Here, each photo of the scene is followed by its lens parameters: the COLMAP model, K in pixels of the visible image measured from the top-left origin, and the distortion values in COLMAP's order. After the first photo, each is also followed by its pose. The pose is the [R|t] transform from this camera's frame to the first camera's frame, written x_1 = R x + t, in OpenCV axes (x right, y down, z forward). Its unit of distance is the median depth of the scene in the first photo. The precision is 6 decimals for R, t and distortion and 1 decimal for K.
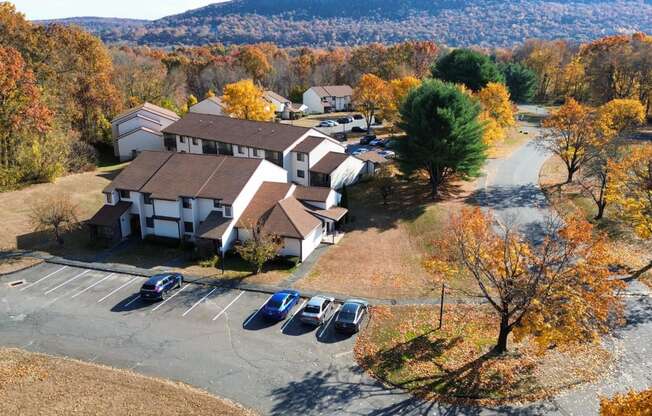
lens RADIAL K [[521.2, 0, 325.7], [0, 521.2, 209.9], [0, 0, 1]] dist [0.067337, -0.068396]
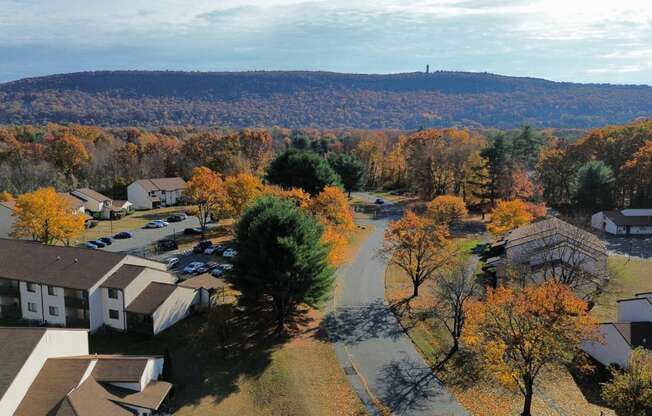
lens RADIAL K [[521.2, 0, 324.7], [0, 521.2, 206.4], [0, 0, 1]] dist [0.067337, -0.068396]
pose [[0.954678, -0.035351, 0.295534, 0.026931], [0.077391, 0.988252, -0.131790, -0.100266], [-0.287403, 0.148688, 0.946198, 0.119350]]
